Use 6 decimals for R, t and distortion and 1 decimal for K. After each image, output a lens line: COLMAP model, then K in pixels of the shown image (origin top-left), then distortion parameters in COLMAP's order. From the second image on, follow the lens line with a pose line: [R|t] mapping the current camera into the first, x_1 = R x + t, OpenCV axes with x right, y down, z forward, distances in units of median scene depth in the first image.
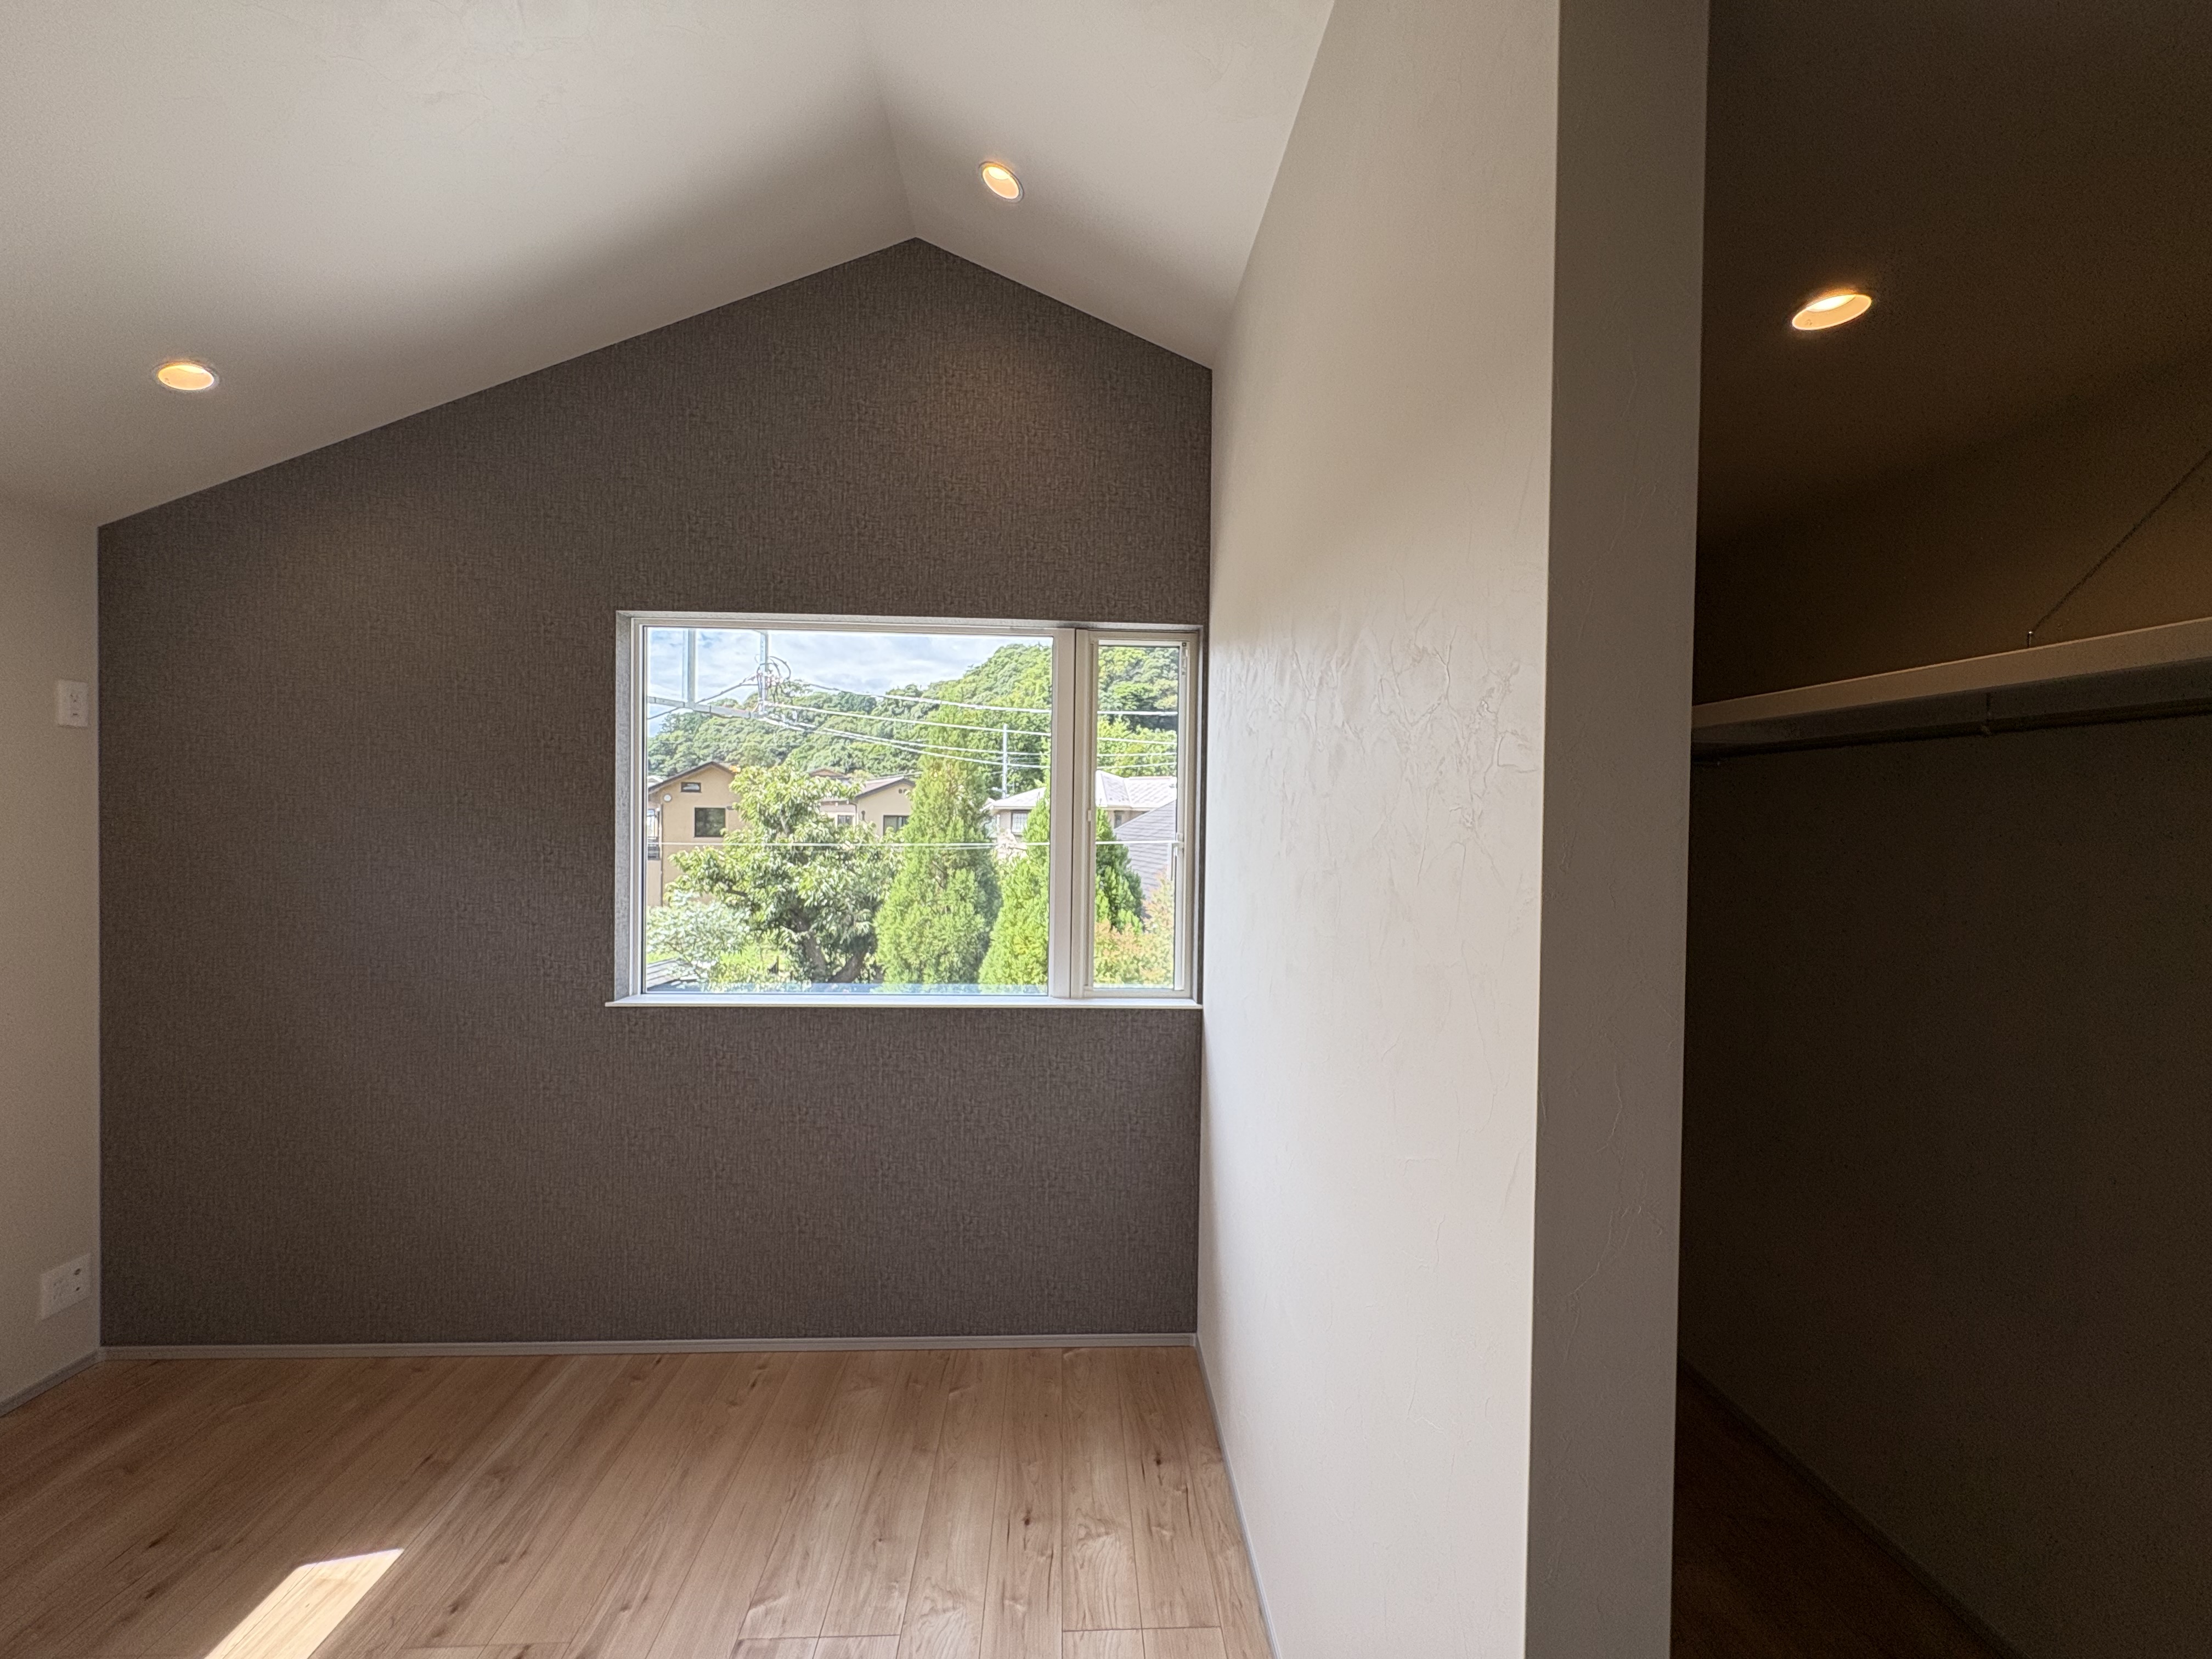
lens RADIAL K [[885.3, 0, 1106.0], [0, 885.3, 829.5], [0, 0, 1]] dist [-0.000898, 0.000012]
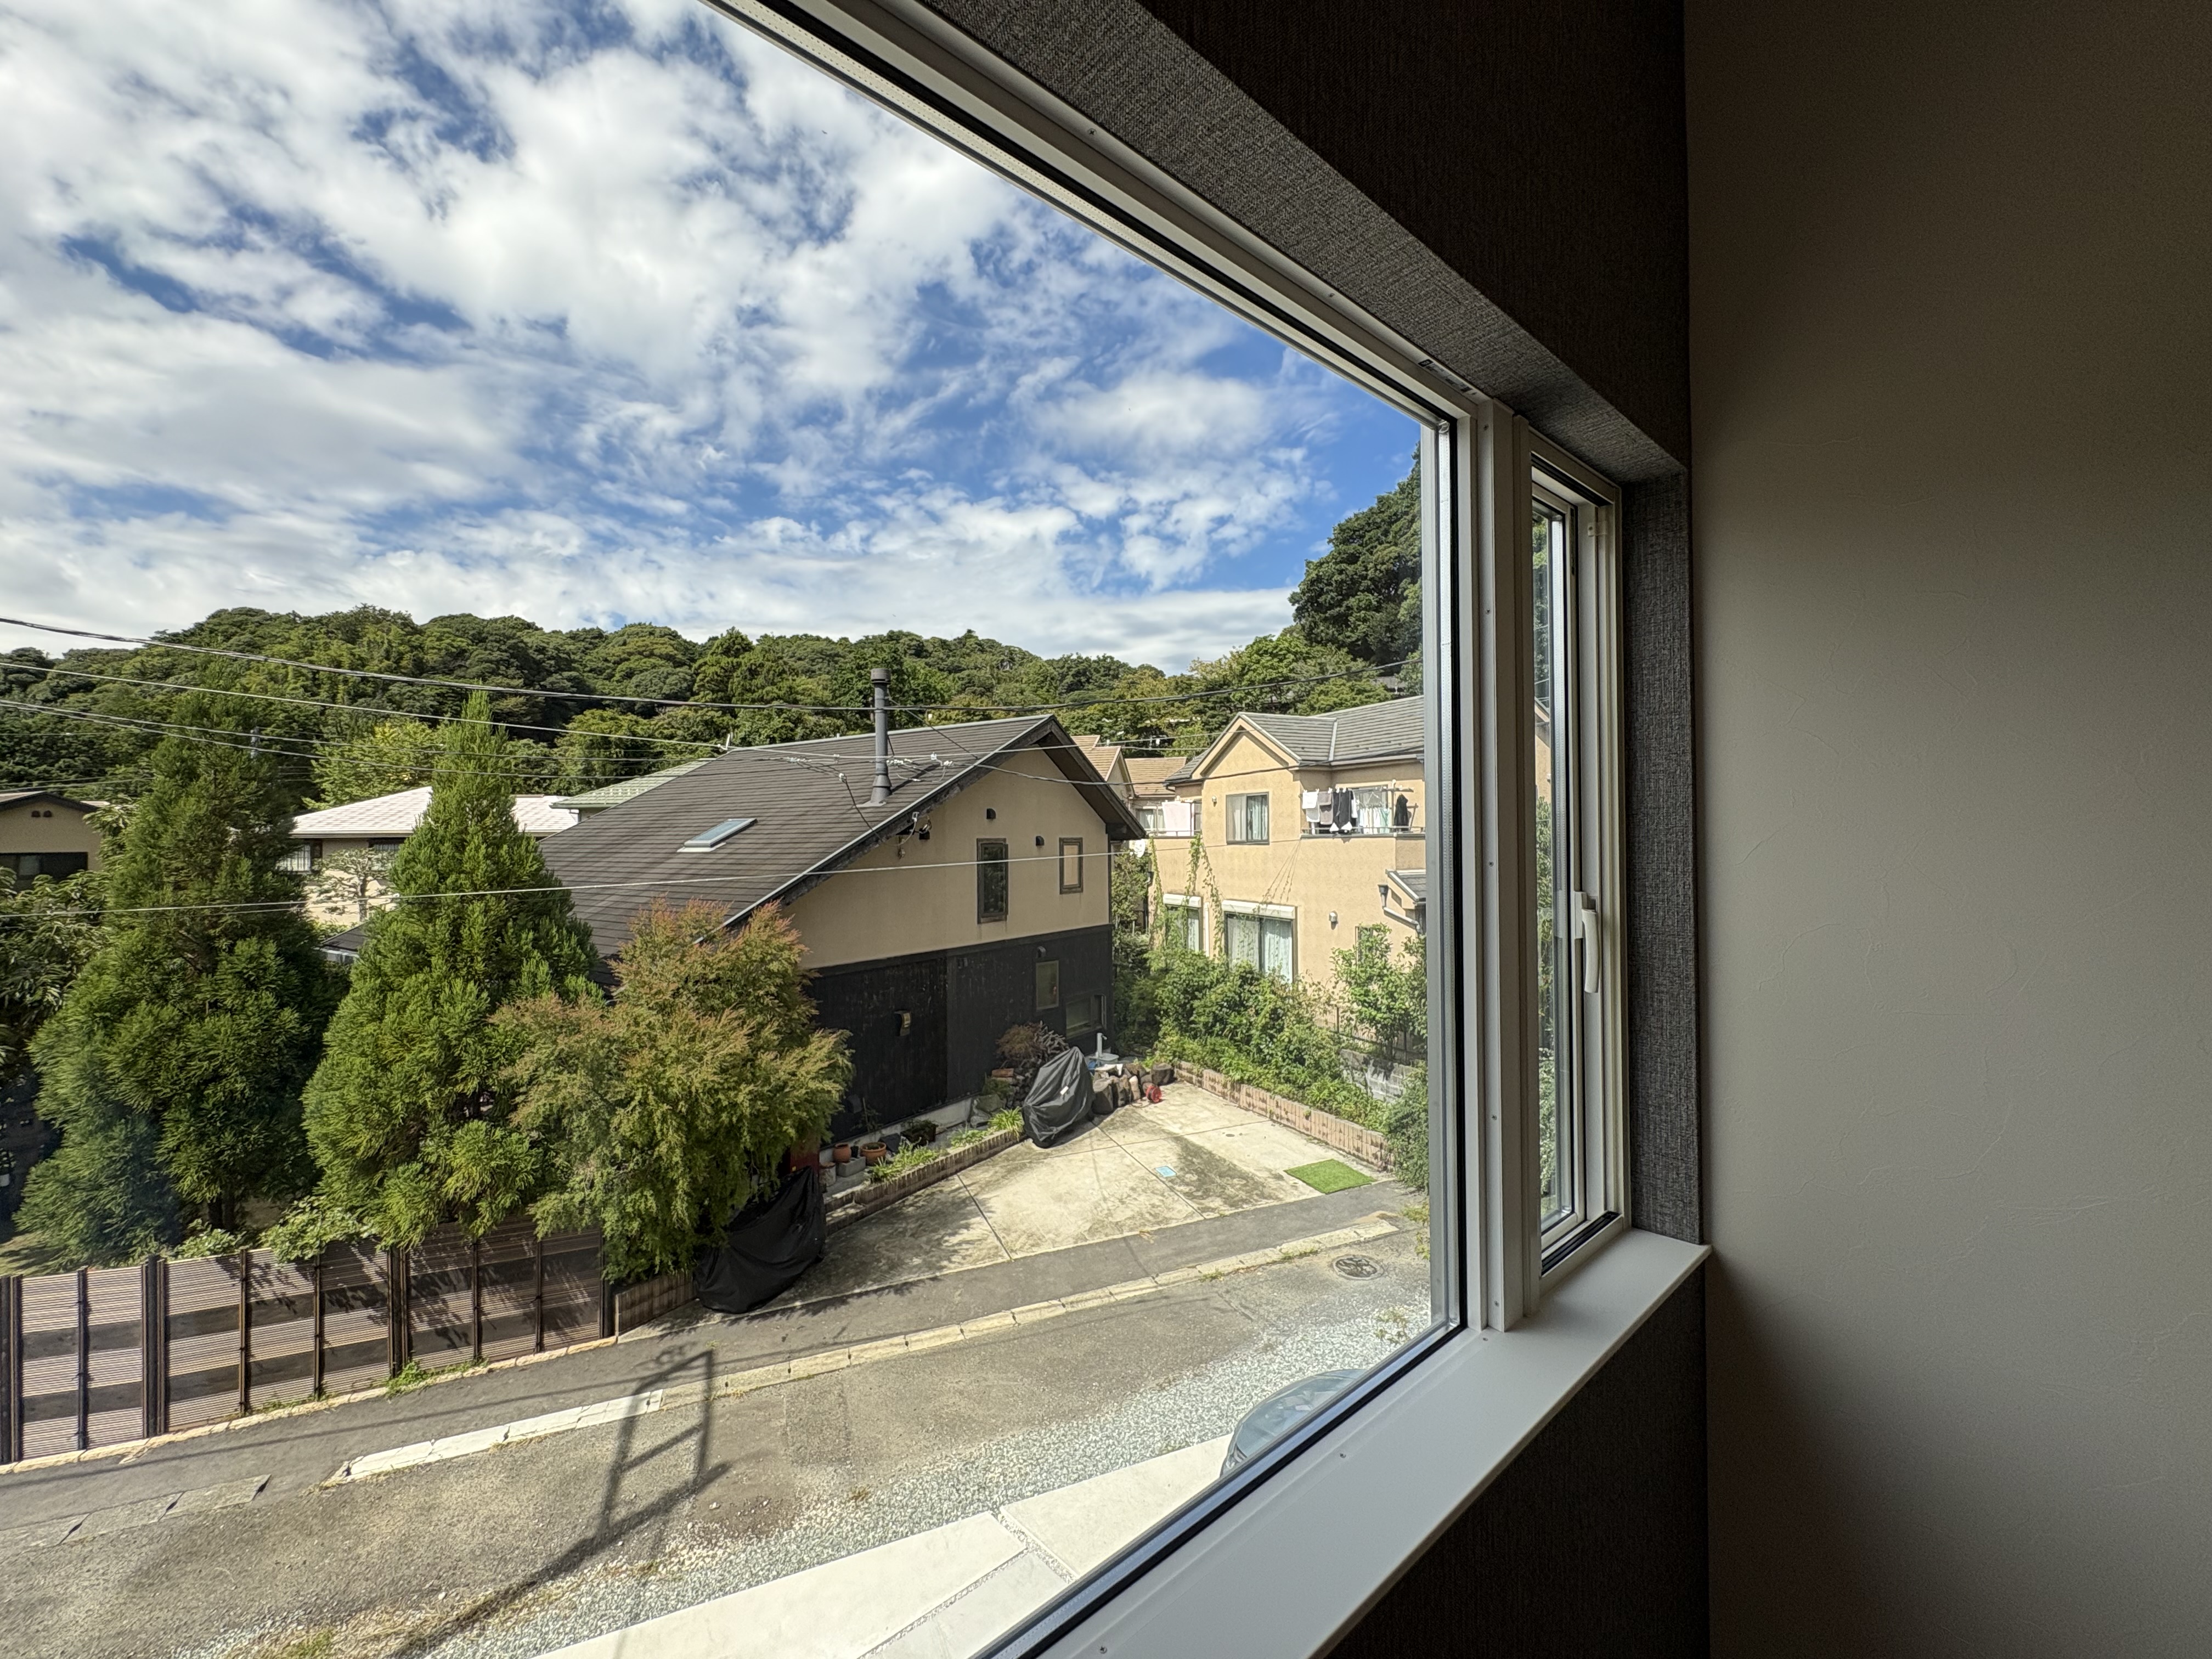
lens RADIAL K [[885.3, 0, 1106.0], [0, 885.3, 829.5], [0, 0, 1]] dist [-0.000898, 0.000012]
pose [[0.784168, -0.016141, 0.620338, -0.444614], [0.030422, 0.999460, -0.012451, -0.033310], [-0.619802, 0.028635, 0.784236, 0.807164]]
